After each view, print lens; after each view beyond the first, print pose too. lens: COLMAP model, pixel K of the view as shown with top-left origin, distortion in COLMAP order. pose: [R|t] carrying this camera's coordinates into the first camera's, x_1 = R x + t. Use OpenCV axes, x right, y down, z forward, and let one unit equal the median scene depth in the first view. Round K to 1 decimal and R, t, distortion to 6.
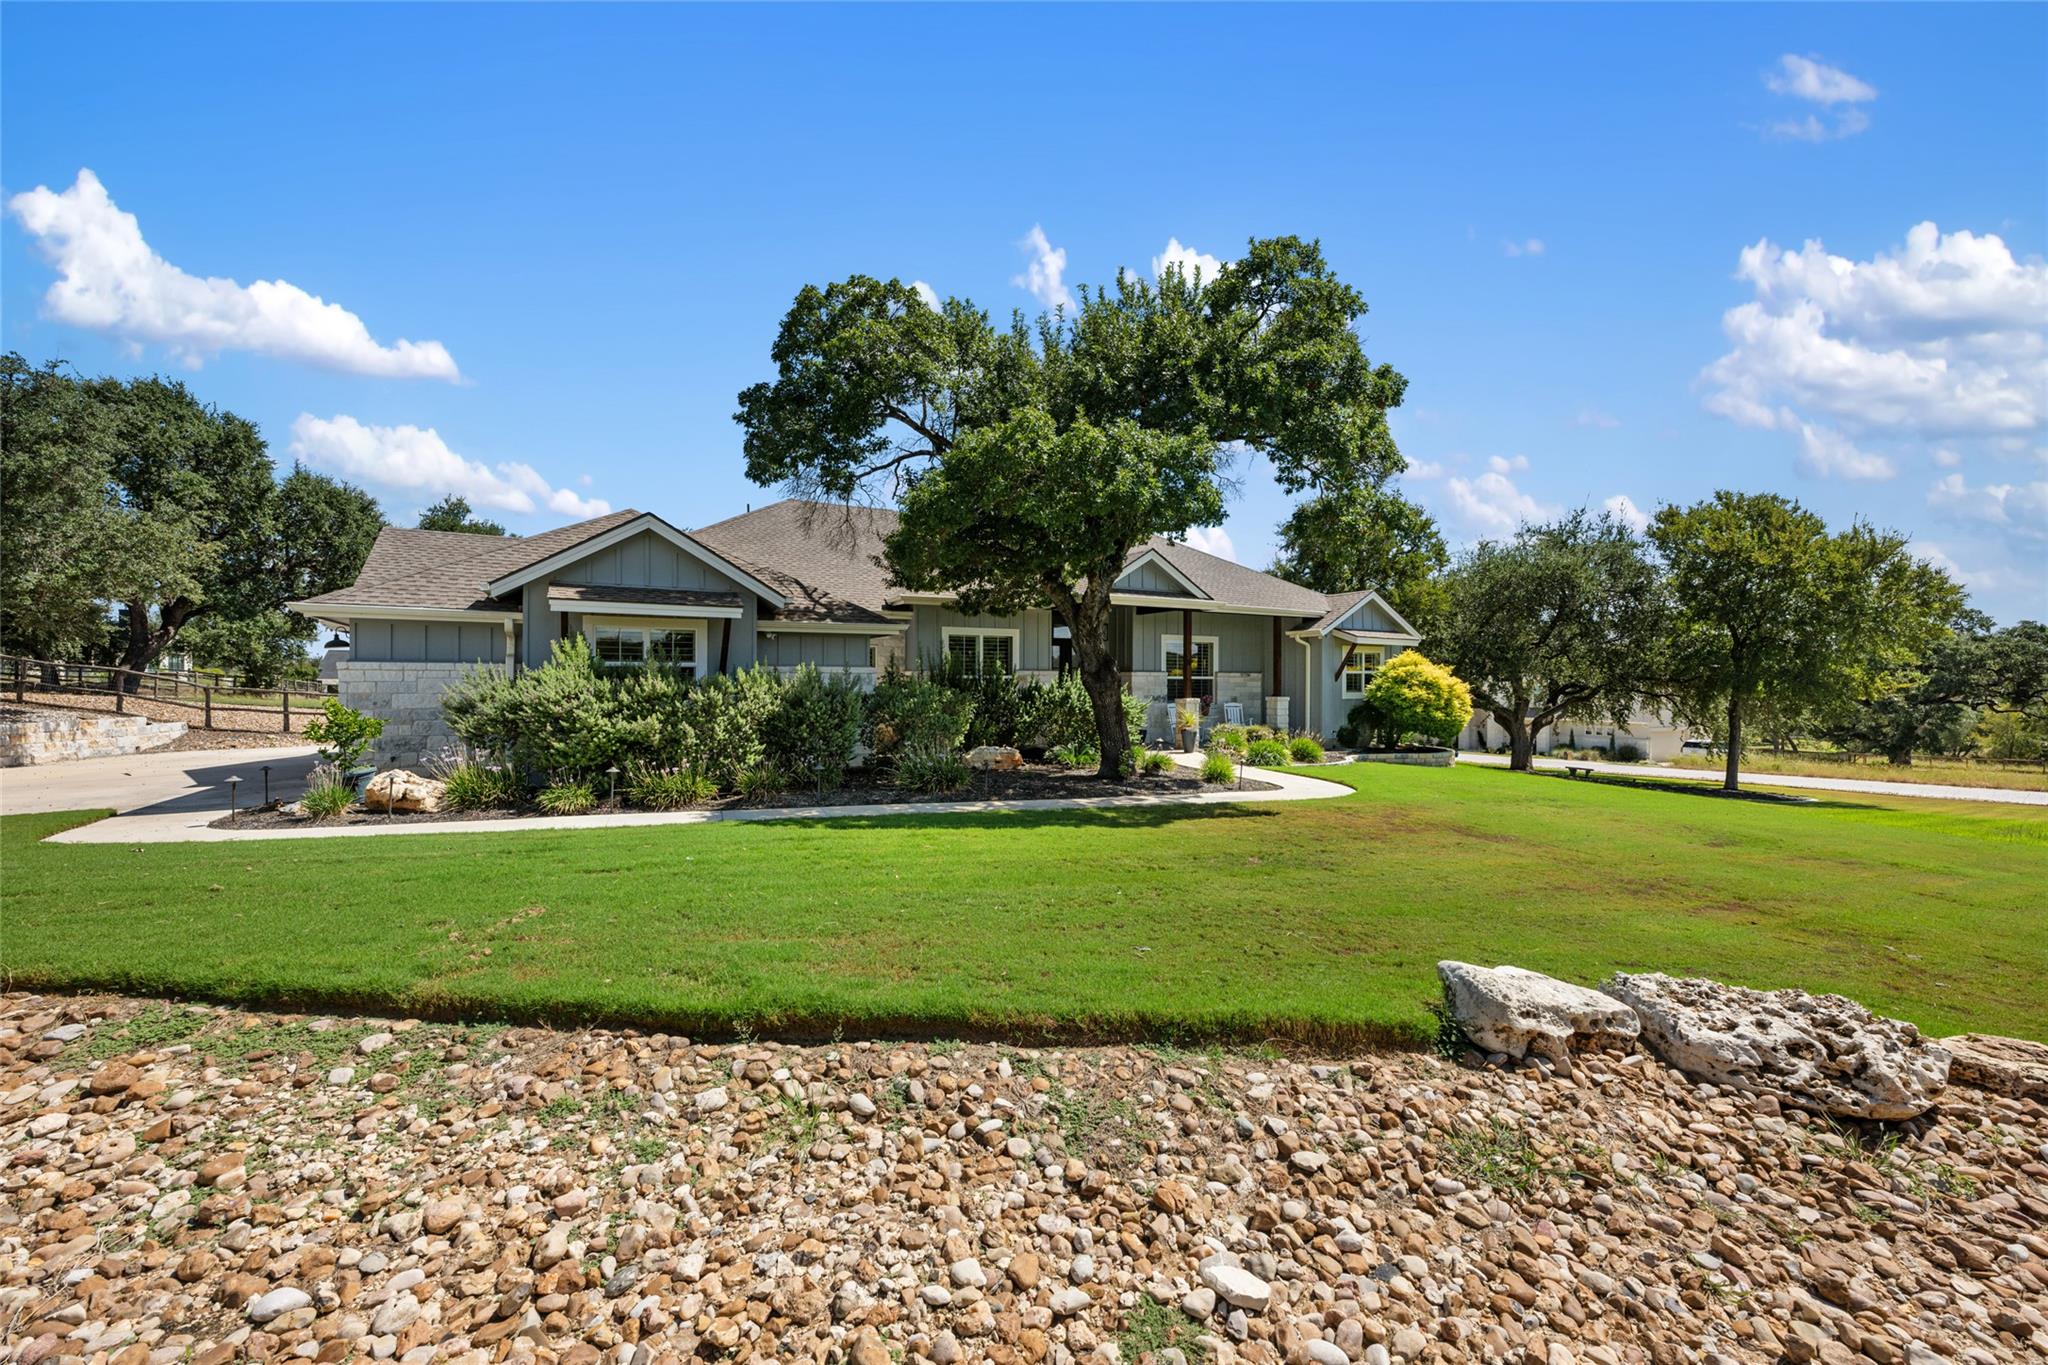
lens RADIAL K [[811.8, 0, 1027.9], [0, 811.8, 684.2], [0, 0, 1]] dist [-0.000819, -0.000020]
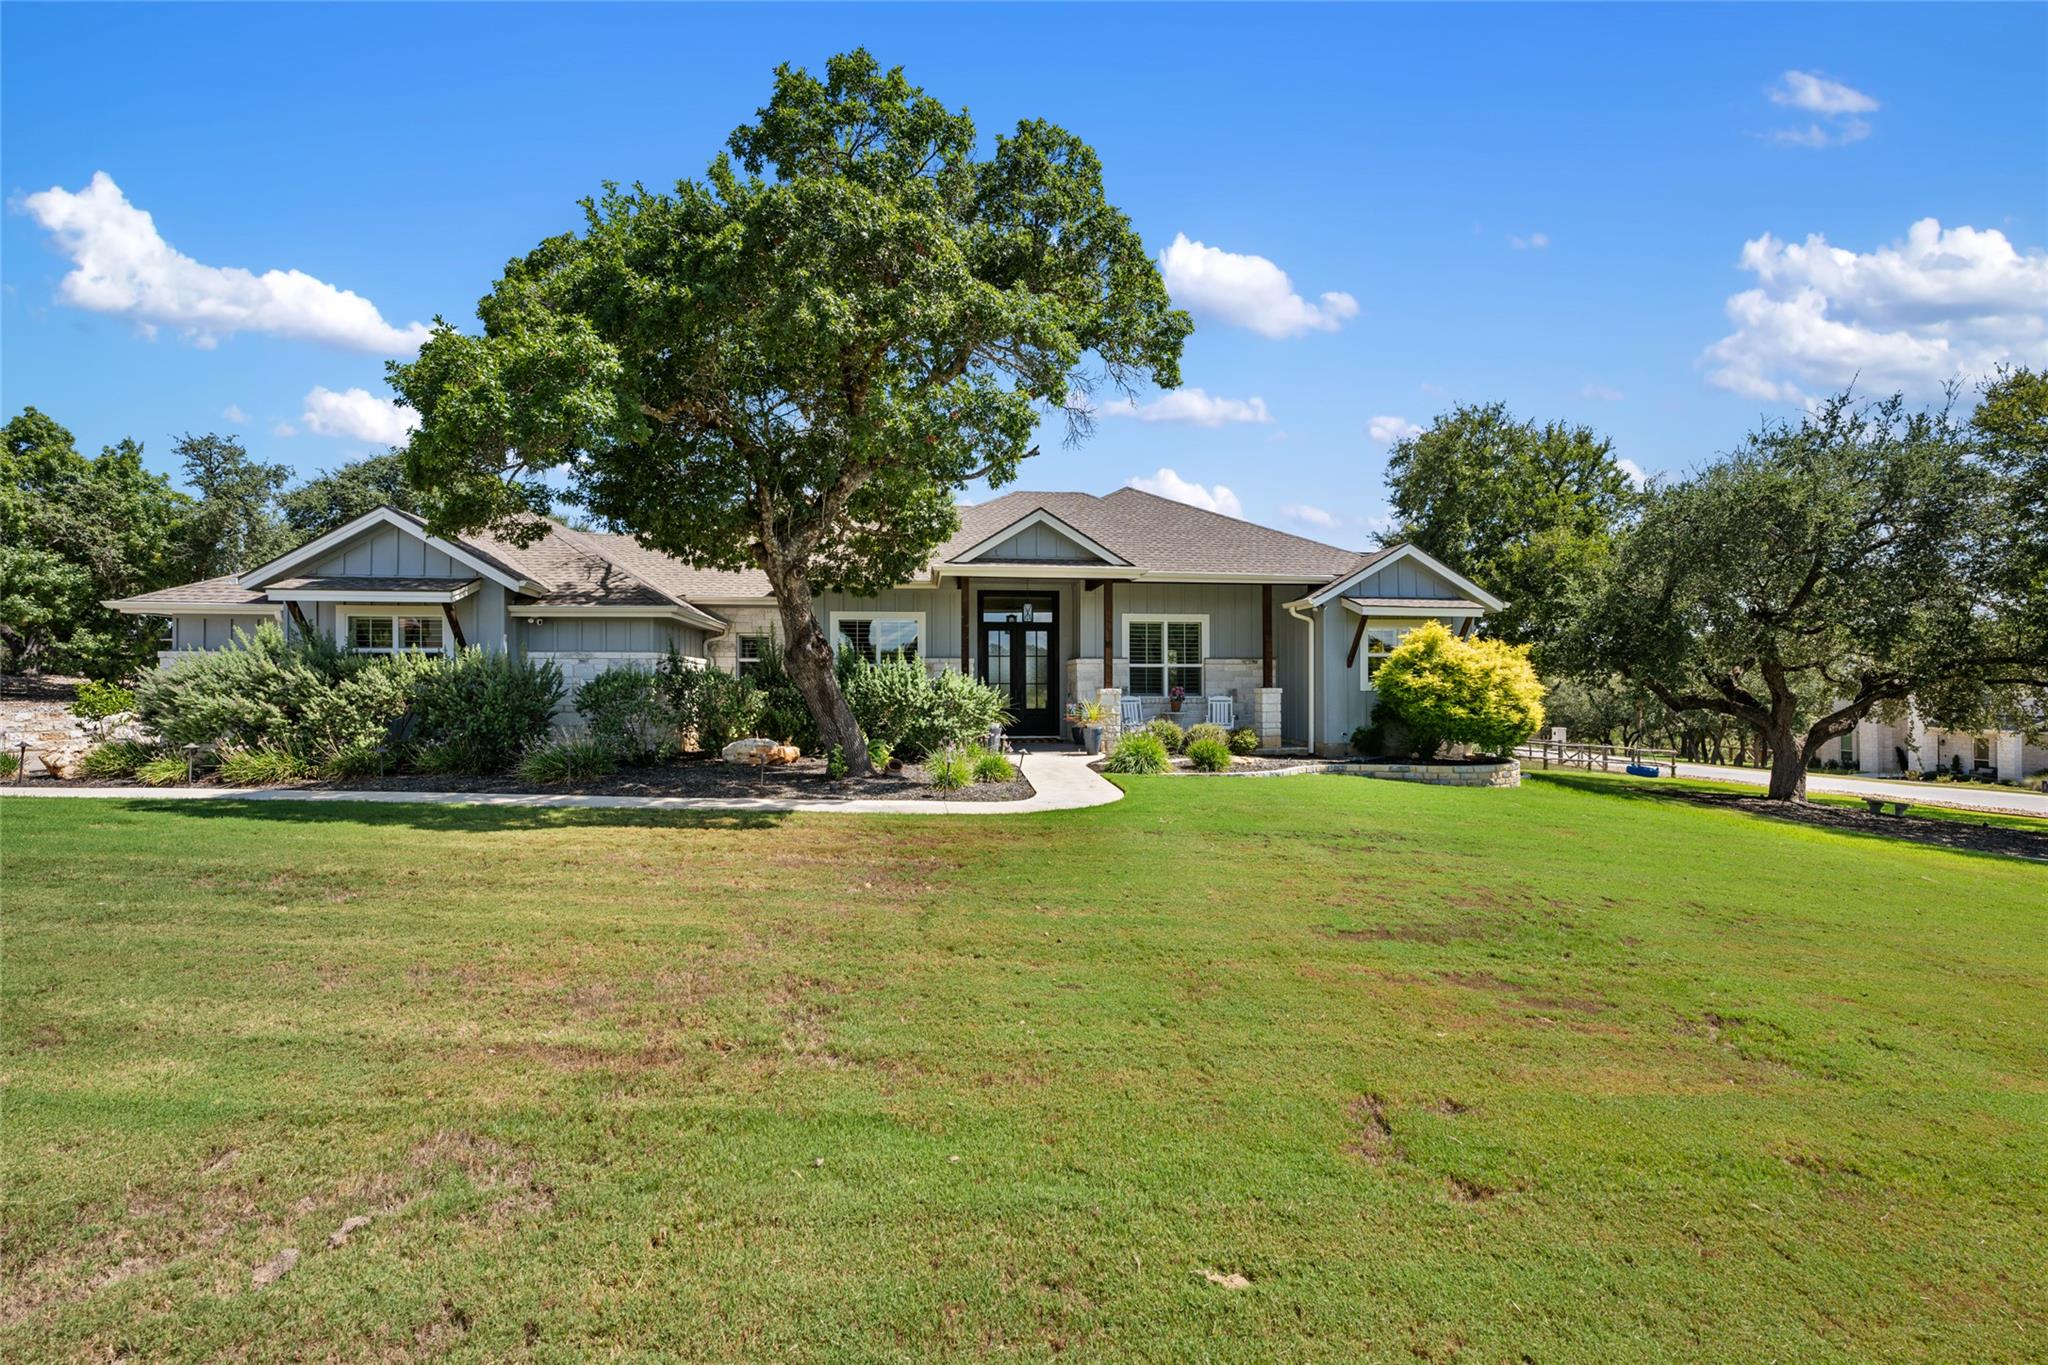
lens RADIAL K [[811.8, 0, 1022.9], [0, 811.8, 685.2], [0, 0, 1]] dist [-0.000819, -0.000020]
pose [[0.927313, -0.004111, -0.374264, 0.391114], [0.002793, 0.999988, -0.004065, 0.015688], [0.374276, 0.002724, 0.927313, 0.197063]]
